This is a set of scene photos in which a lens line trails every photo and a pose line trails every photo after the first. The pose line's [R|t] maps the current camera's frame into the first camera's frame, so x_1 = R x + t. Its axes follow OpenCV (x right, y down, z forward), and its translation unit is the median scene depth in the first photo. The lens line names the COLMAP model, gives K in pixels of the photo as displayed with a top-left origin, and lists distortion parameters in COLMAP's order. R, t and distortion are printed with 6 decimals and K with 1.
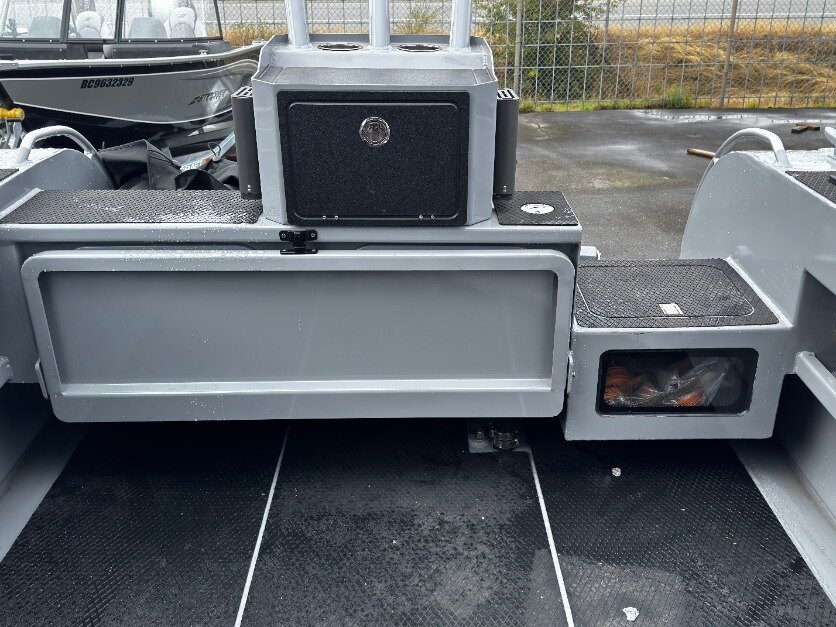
lens RADIAL K [[835.8, 0, 430.1], [0, 835.8, 312.1], [0, 0, 1]] dist [0.149645, -0.259036]
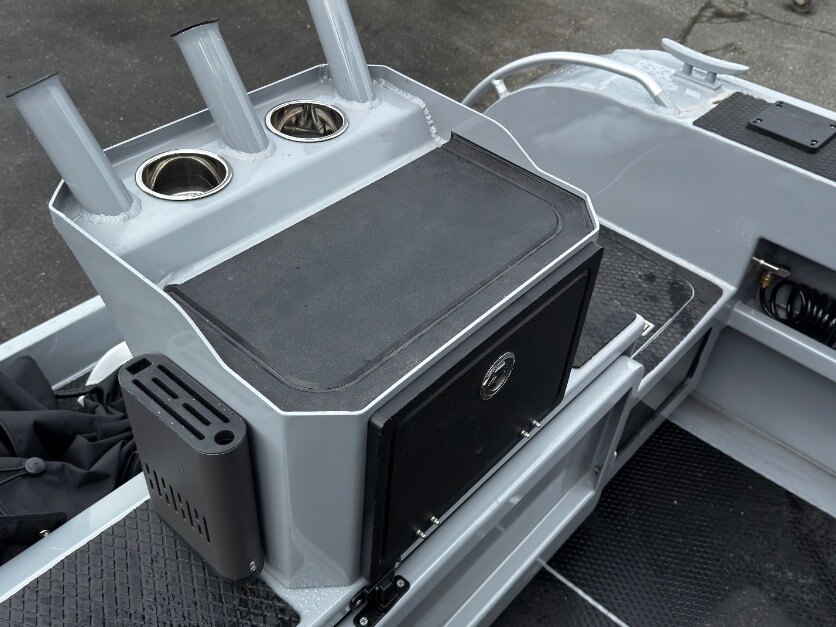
lens RADIAL K [[836.4, 0, 417.0], [0, 836.4, 324.4], [0, 0, 1]] dist [0.156016, -0.267300]
pose [[0.673563, -0.471619, 0.569112, -0.345999], [0.247244, 0.869385, 0.427832, -0.420592], [-0.696551, -0.147462, 0.702190, 0.563108]]
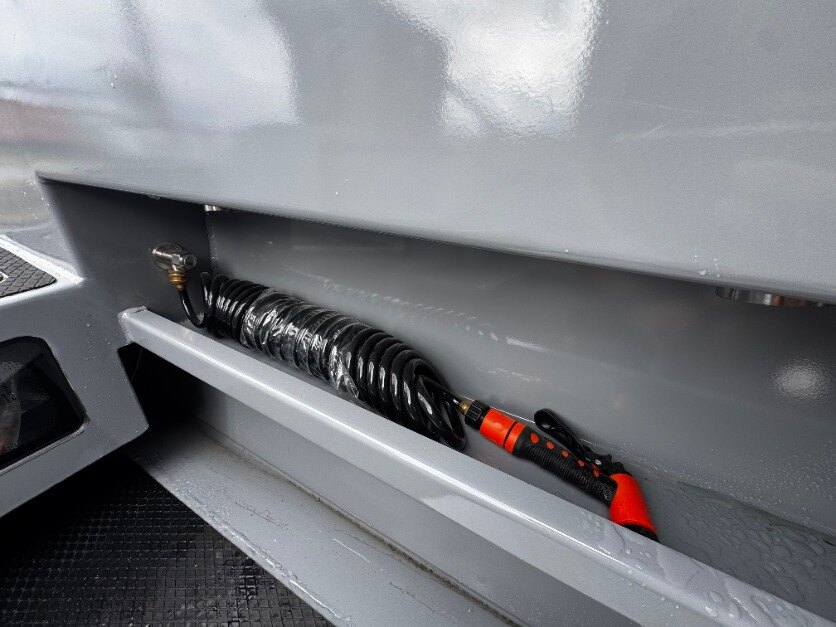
lens RADIAL K [[333.2, 0, 418.0], [0, 333.2, 313.5], [0, 0, 1]] dist [-0.003069, 0.000018]
pose [[0.511287, -0.374630, 0.773458, 0.337621], [0.323789, 0.917640, 0.230428, 0.062188], [-0.796082, 0.132622, 0.590479, 0.625876]]
